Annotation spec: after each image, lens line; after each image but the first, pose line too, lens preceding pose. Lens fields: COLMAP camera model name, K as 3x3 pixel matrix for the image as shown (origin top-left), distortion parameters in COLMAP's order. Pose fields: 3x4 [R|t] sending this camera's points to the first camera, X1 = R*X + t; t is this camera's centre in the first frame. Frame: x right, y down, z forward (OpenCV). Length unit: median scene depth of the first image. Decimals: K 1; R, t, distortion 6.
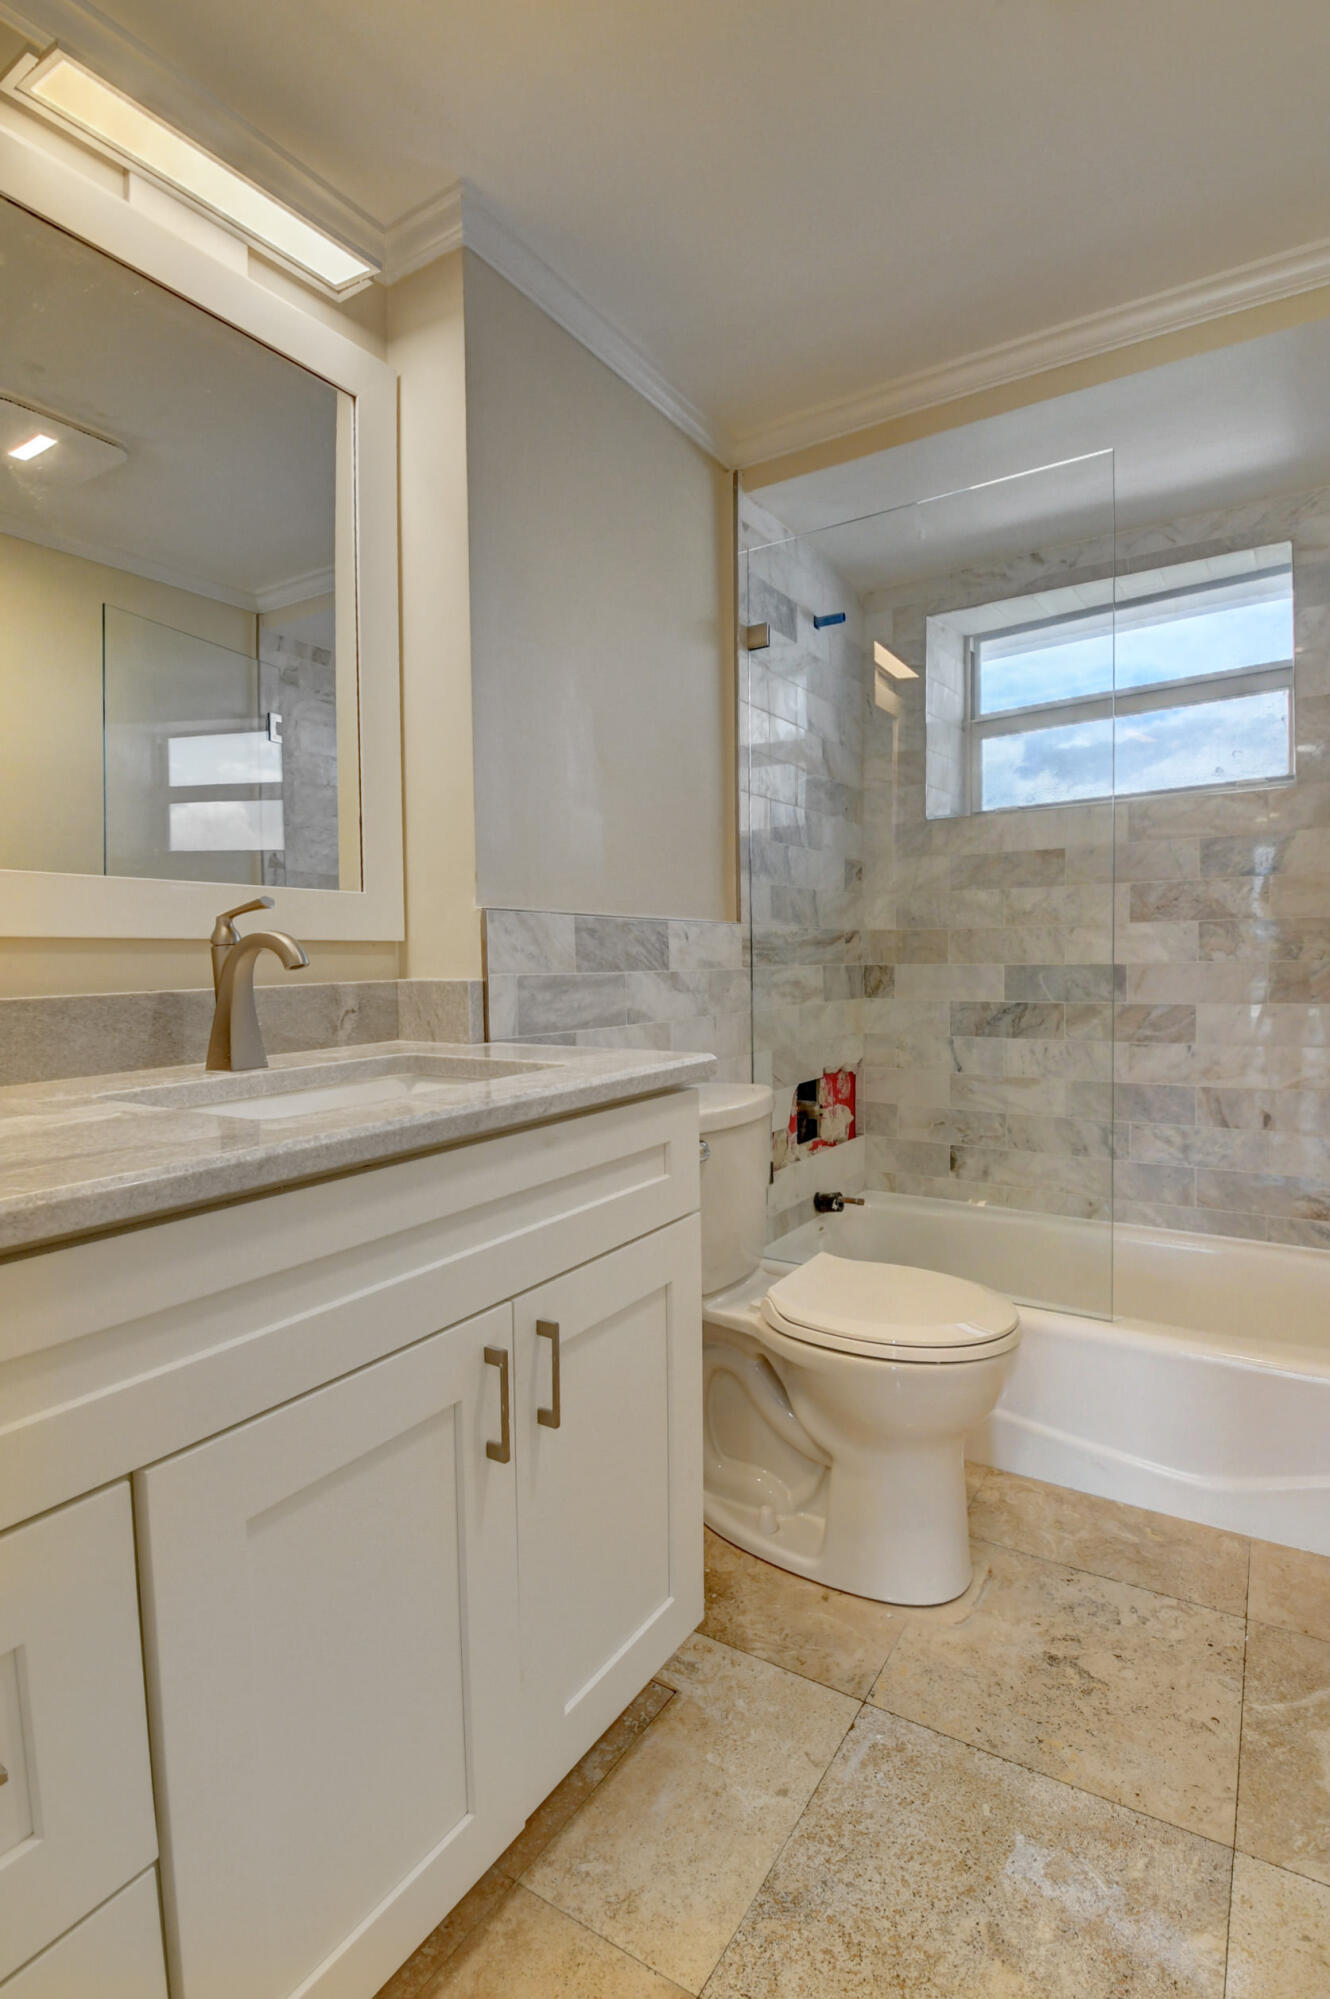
lens RADIAL K [[933.2, 0, 637.9], [0, 933.2, 1002.8], [0, 0, 1]] dist [0.019288, -0.047152]
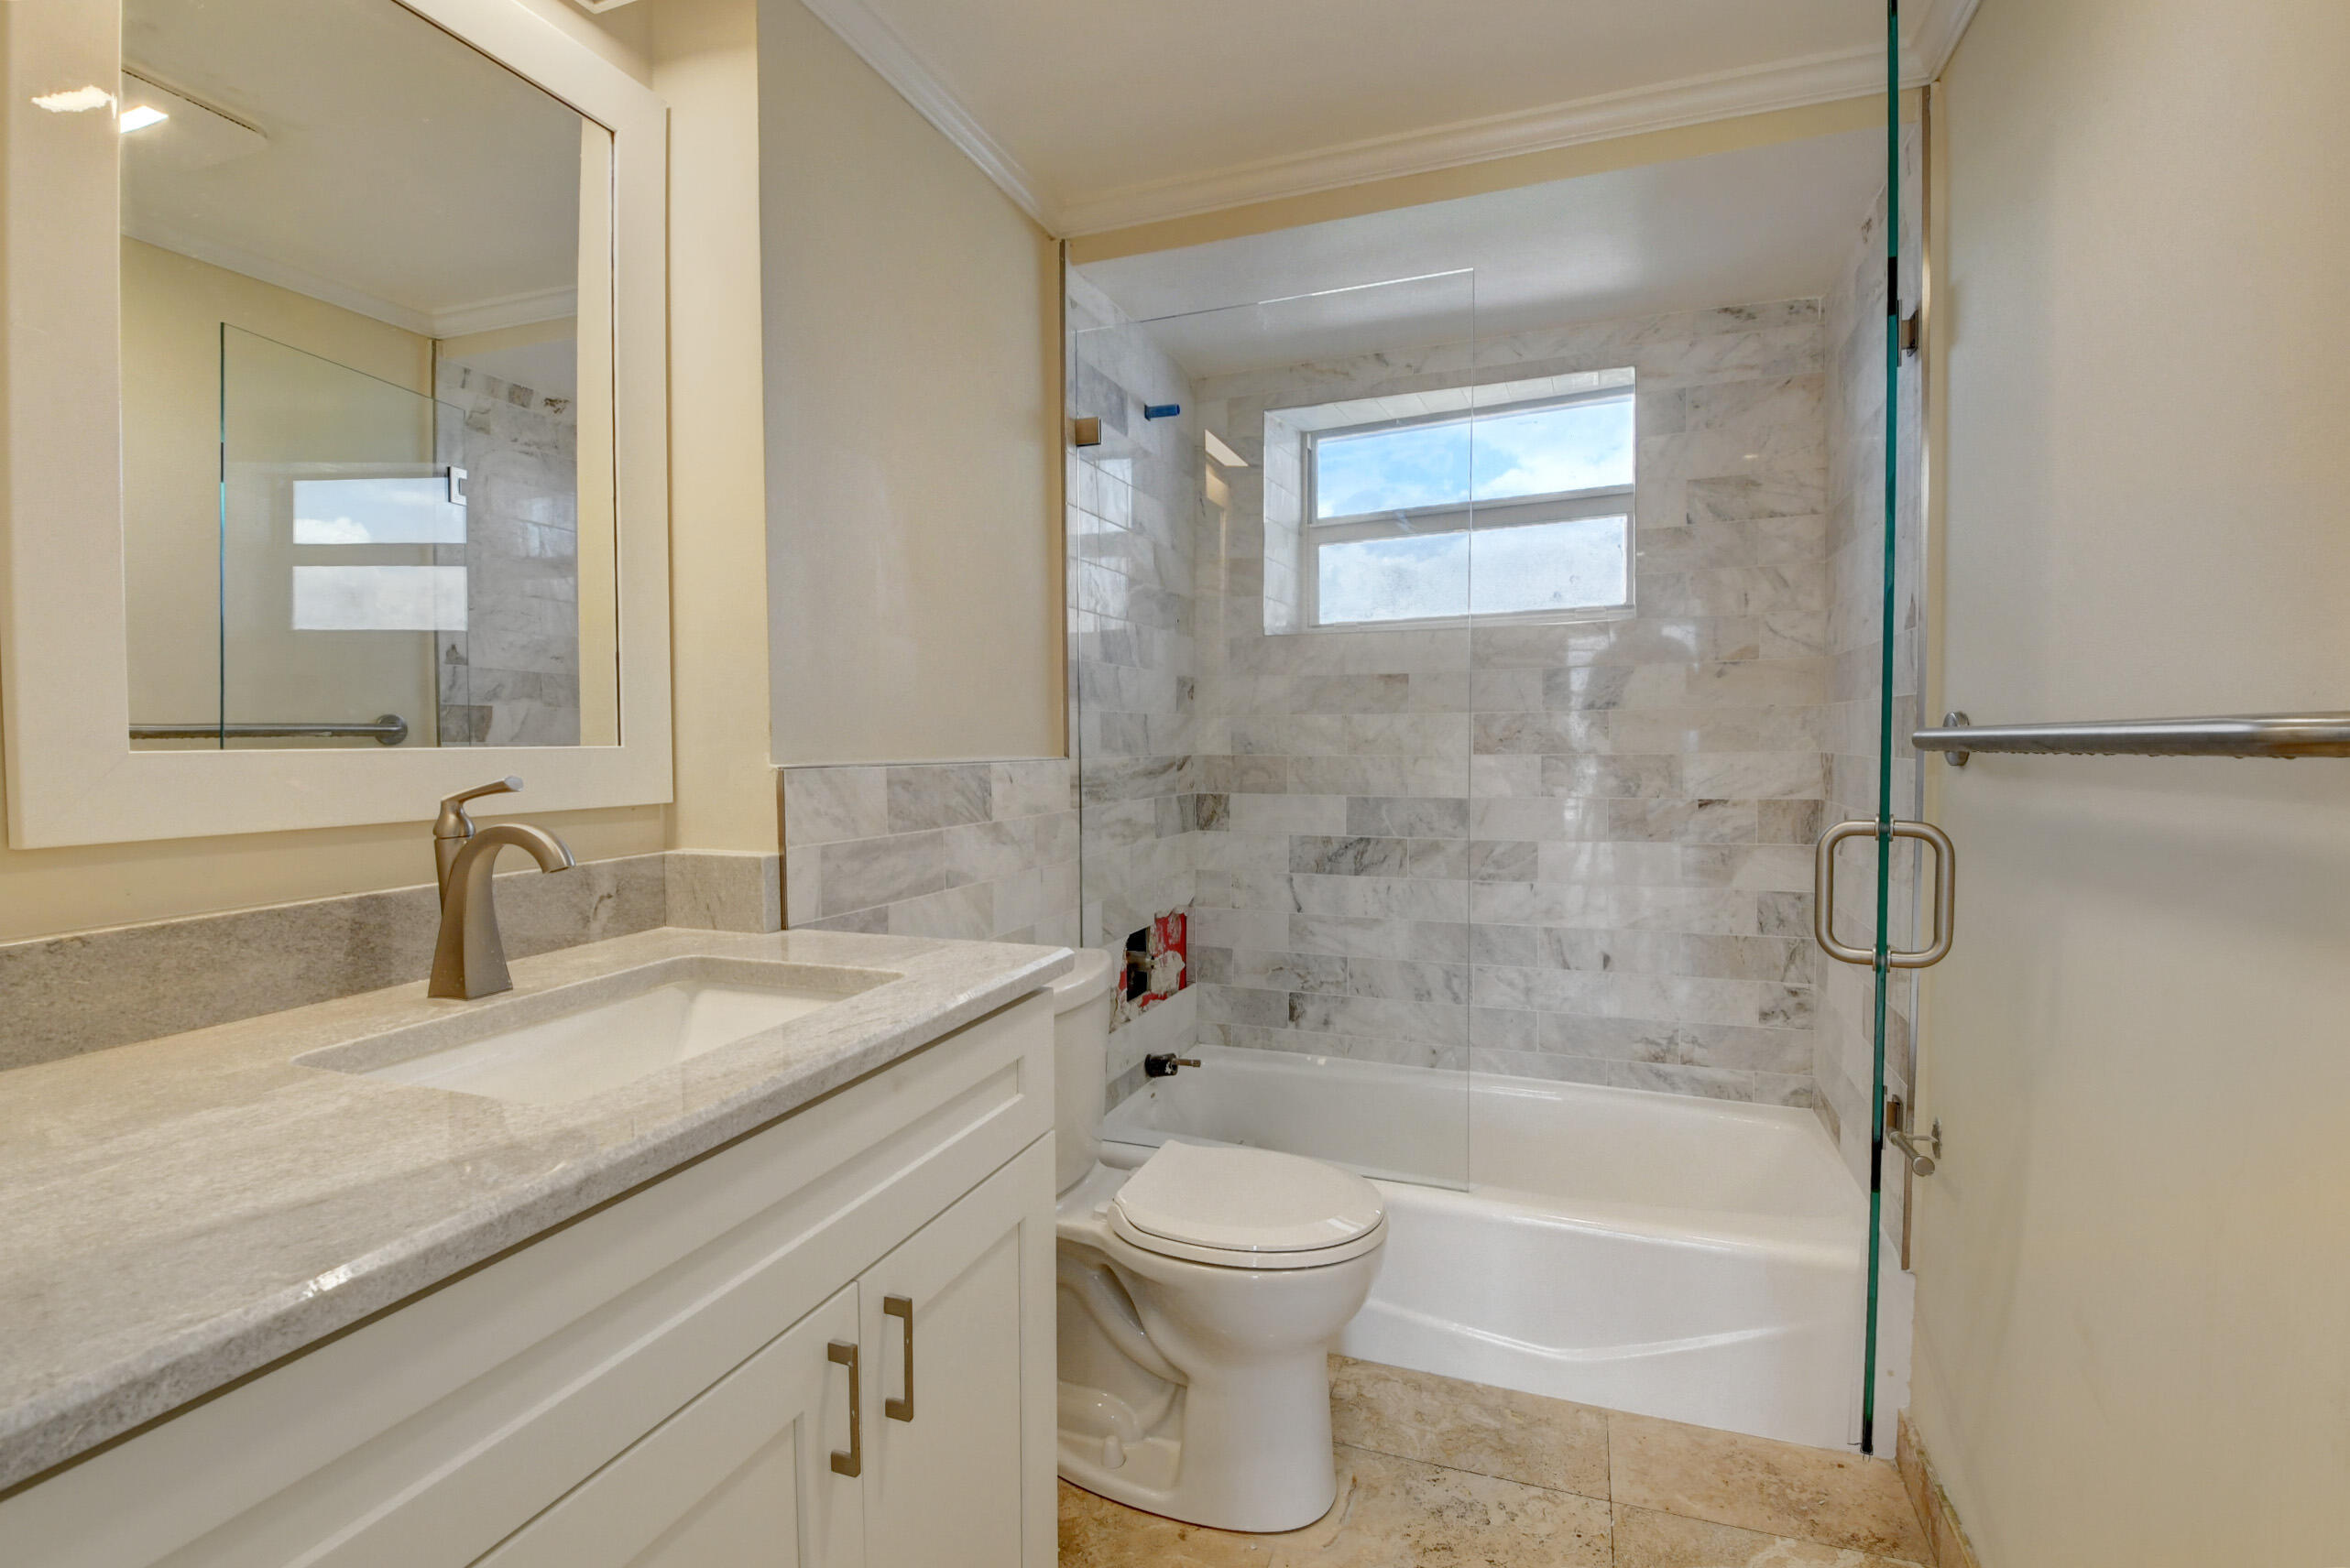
lens RADIAL K [[1096.9, 0, 1122.6], [0, 1096.9, 774.5], [0, 0, 1]] dist [0.019288, -0.047152]
pose [[0.977128, -0.004714, 0.212600, -0.062315], [0.004267, 0.999988, 0.002560, -0.078307], [-0.212609, -0.001595, 0.977136, -0.009274]]
